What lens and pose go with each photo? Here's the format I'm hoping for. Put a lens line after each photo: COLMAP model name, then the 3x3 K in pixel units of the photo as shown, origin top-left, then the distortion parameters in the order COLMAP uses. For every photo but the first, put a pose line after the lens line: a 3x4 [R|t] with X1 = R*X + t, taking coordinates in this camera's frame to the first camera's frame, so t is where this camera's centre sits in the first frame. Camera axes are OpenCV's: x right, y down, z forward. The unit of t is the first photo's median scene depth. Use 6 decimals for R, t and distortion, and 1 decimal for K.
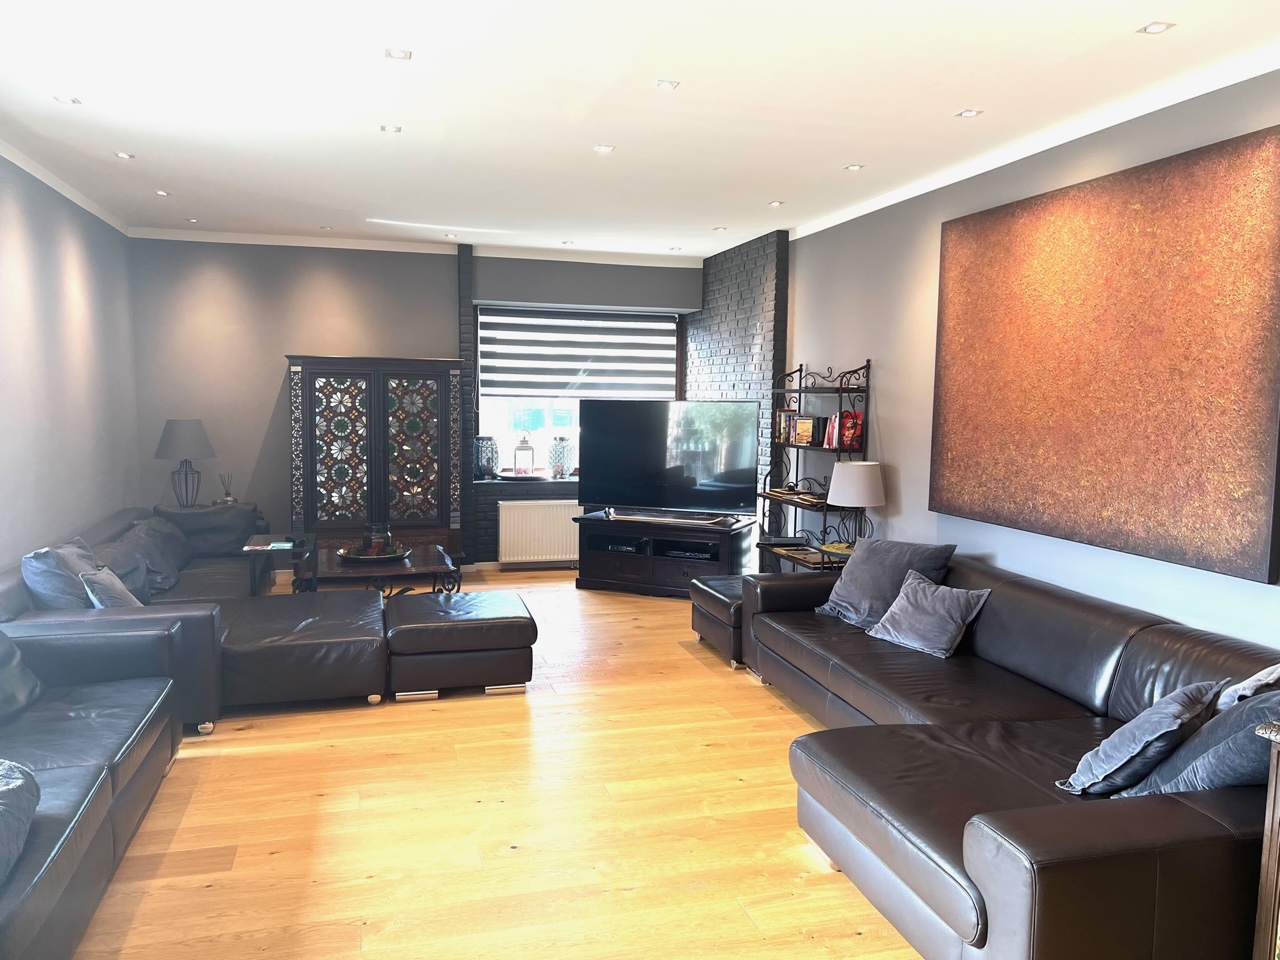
lens RADIAL K [[968.6, 0, 638.5], [0, 968.6, 486.4], [0, 0, 1]] dist [0.063731, -0.005822]
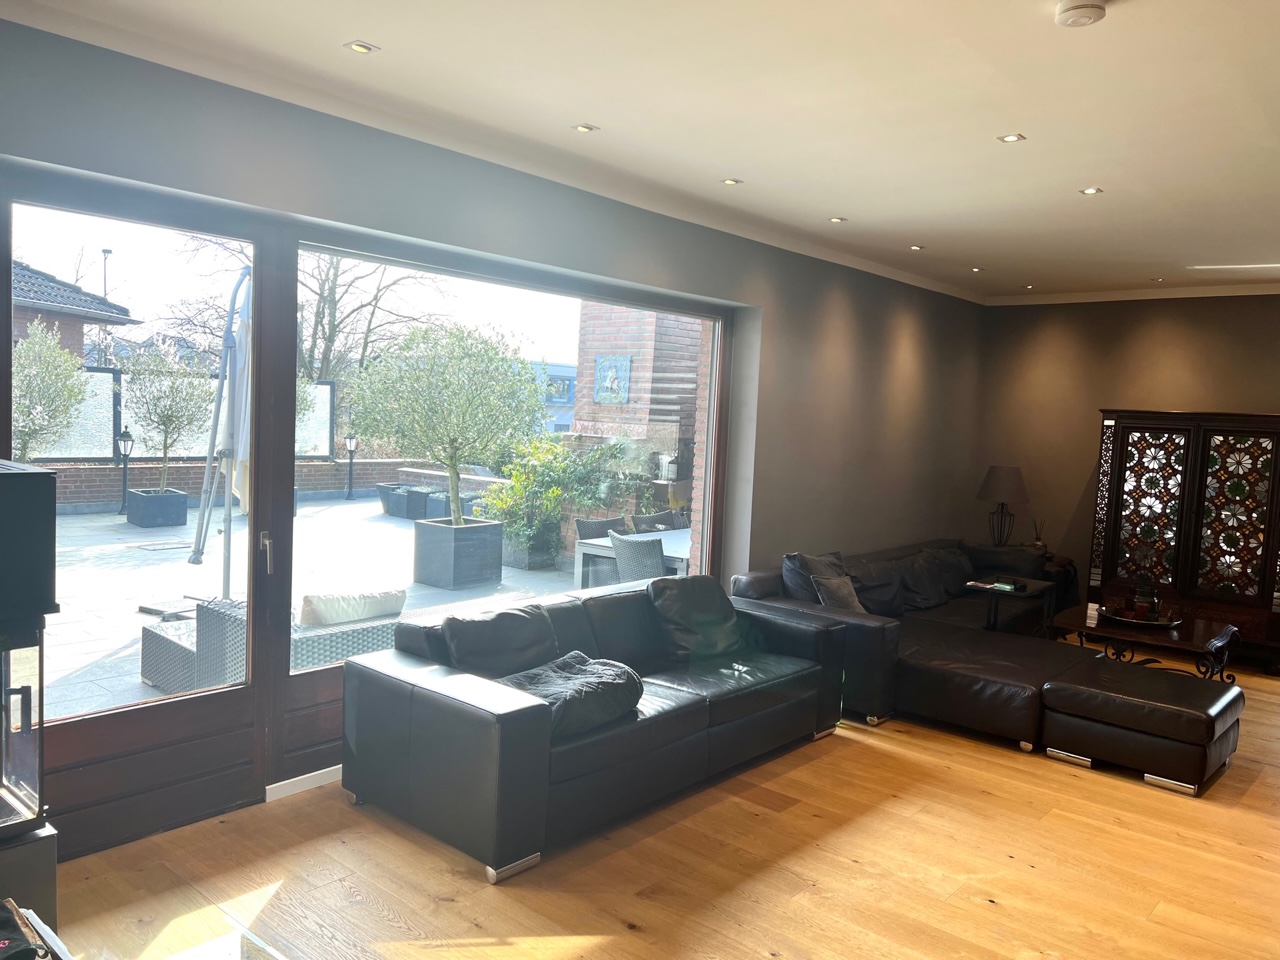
lens RADIAL K [[968.6, 0, 640.4], [0, 968.6, 477.3], [0, 0, 1]] dist [0.063731, -0.005822]
pose [[0.570026, 0.069767, -0.818659, 0.232205], [-0.119613, 0.992820, 0.001324, -0.009982], [0.812873, 0.097167, 0.574278, 0.042693]]
